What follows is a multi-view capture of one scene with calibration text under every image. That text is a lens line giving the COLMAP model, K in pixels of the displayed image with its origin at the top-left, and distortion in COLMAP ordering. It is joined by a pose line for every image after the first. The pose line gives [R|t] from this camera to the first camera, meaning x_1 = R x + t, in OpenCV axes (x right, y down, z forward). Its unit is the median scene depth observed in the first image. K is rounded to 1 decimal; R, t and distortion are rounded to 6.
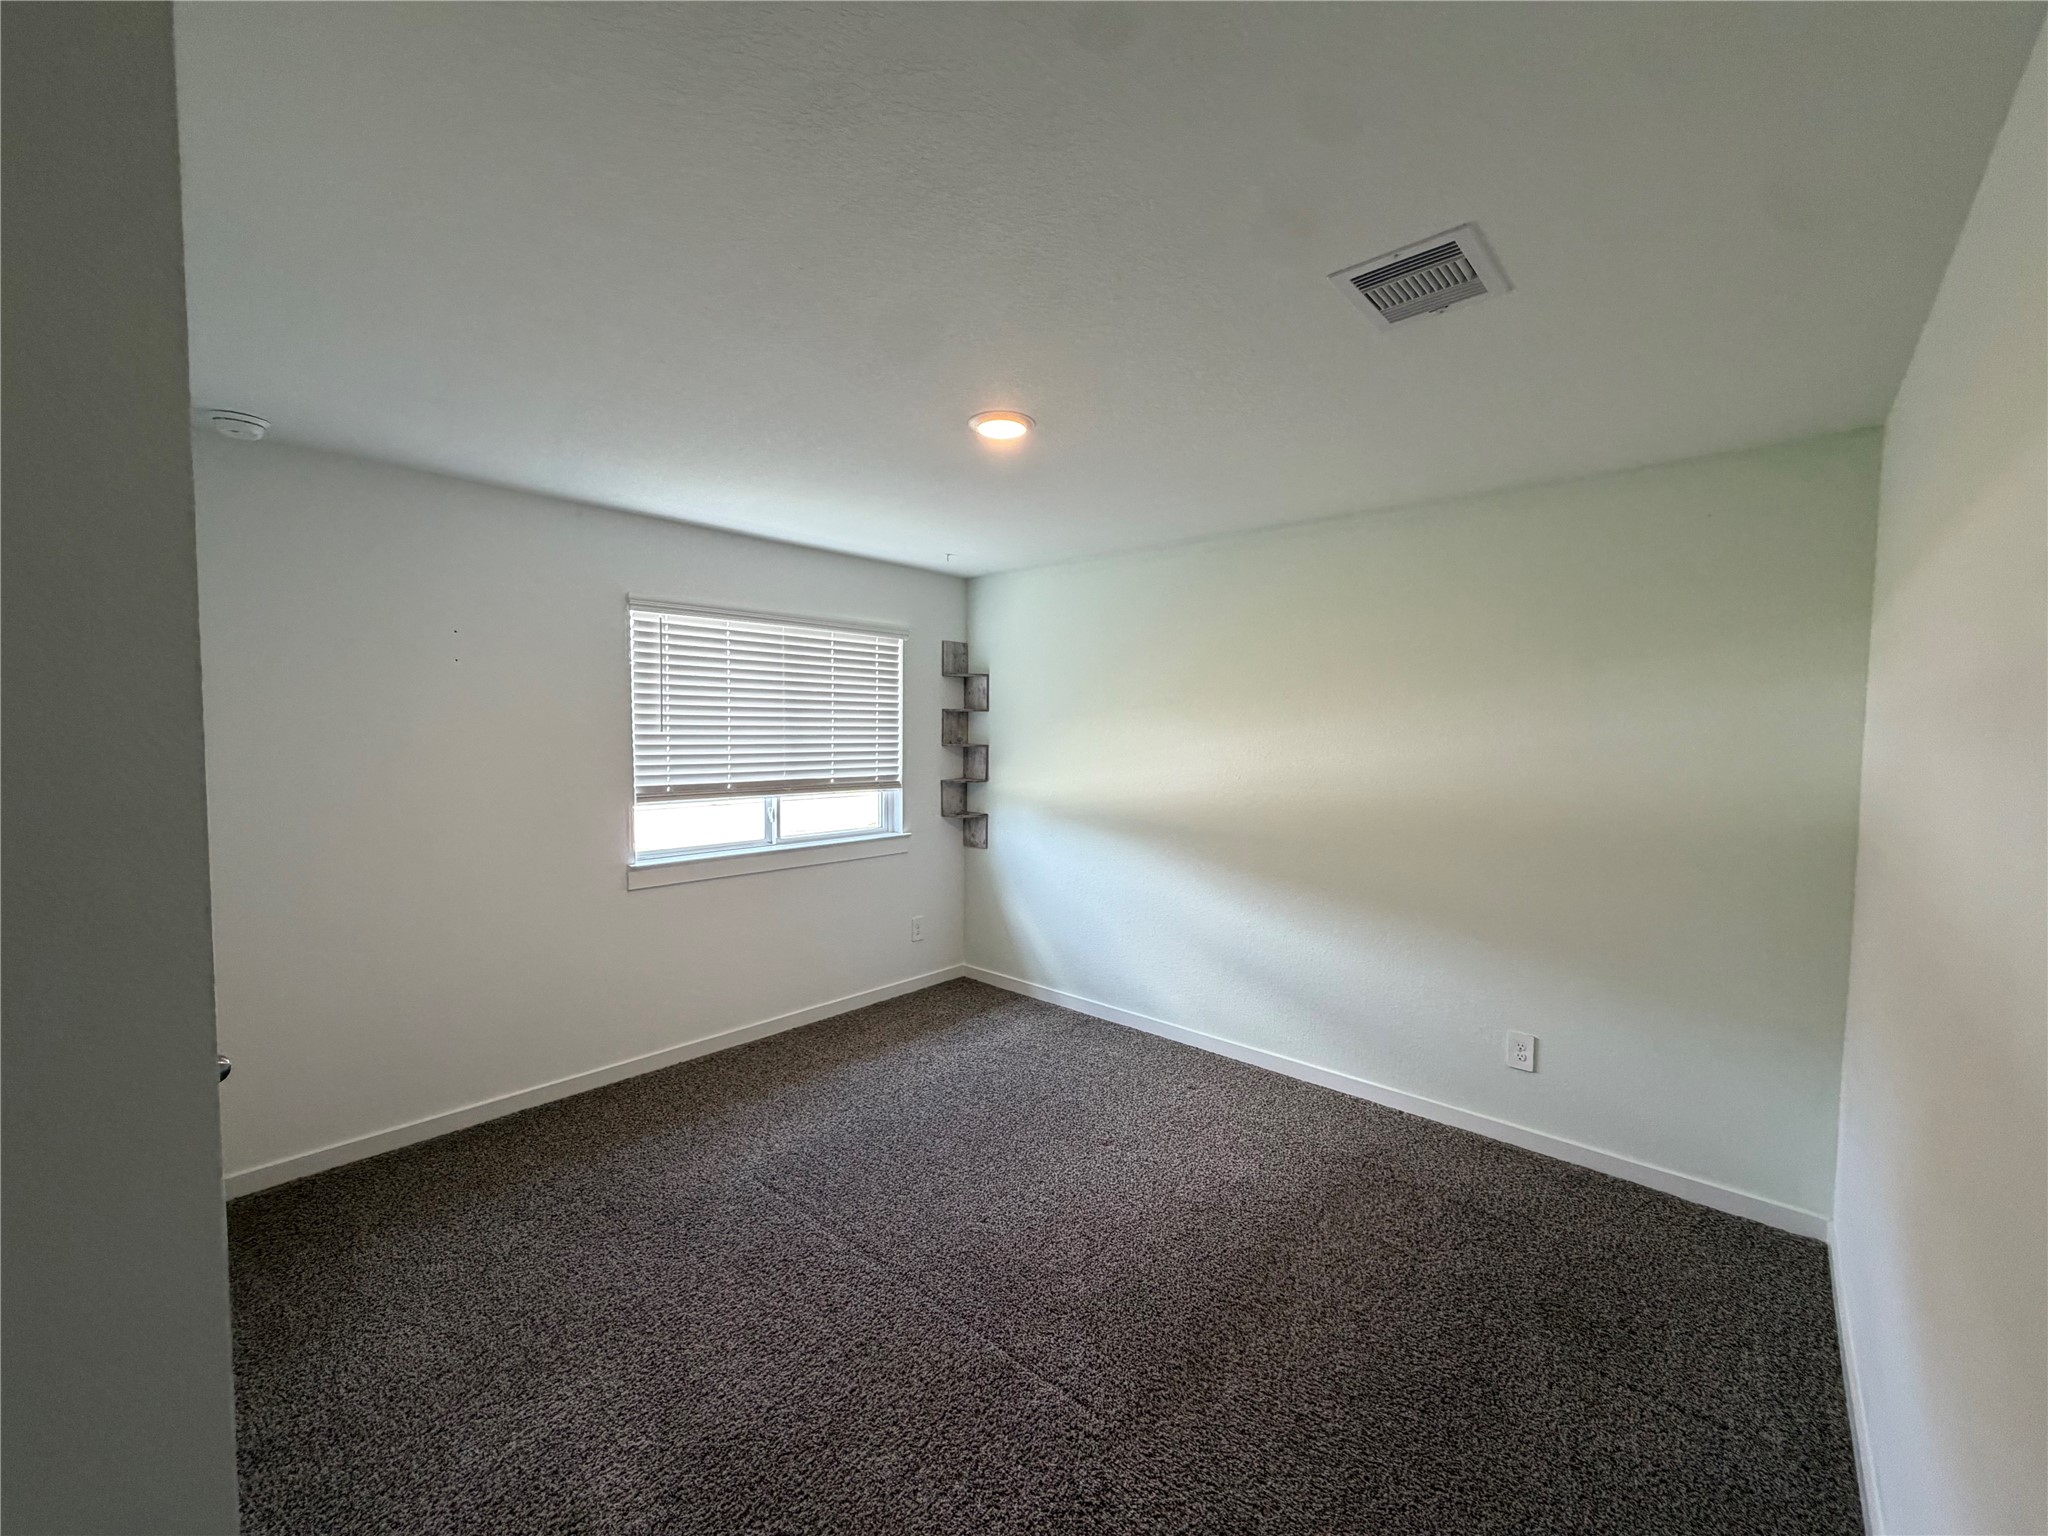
lens RADIAL K [[819.7, 0, 1028.3], [0, 819.7, 763.9], [0, 0, 1]] dist [-0.021640, -0.000311]
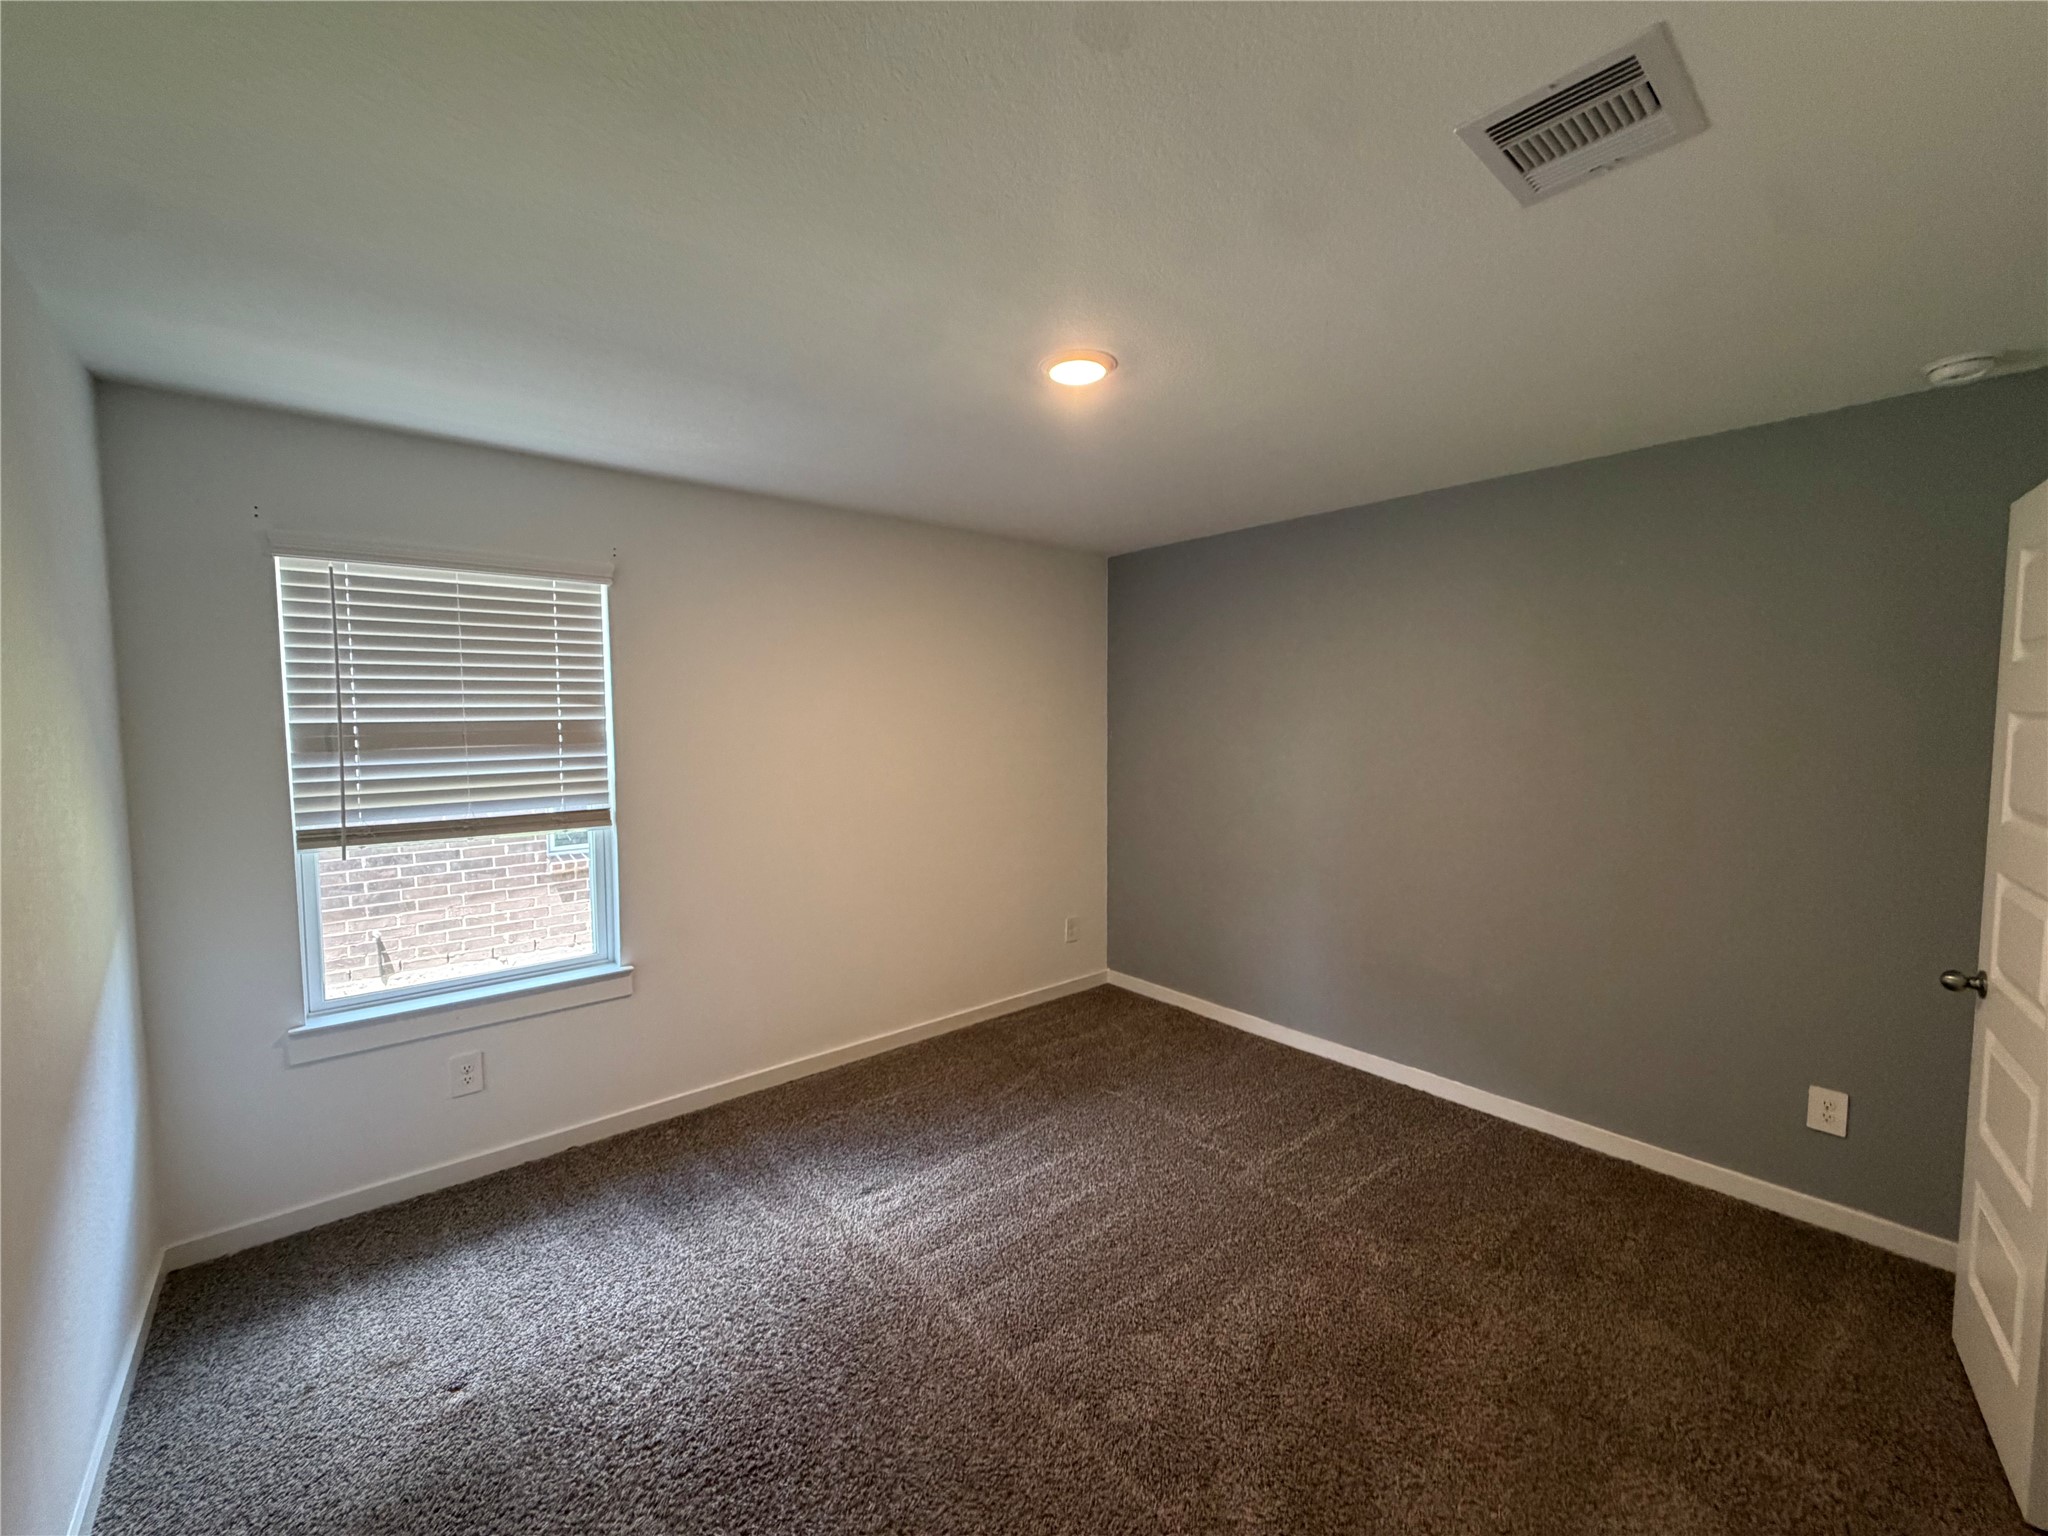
lens RADIAL K [[819.7, 0, 1028.3], [0, 819.7, 763.9], [0, 0, 1]] dist [-0.021640, -0.000311]
pose [[0.988274, 0.000206, -0.152694, 0.225109], [0.003439, 0.999715, 0.023607, -0.029577], [0.152655, -0.023855, 0.987992, 0.422931]]
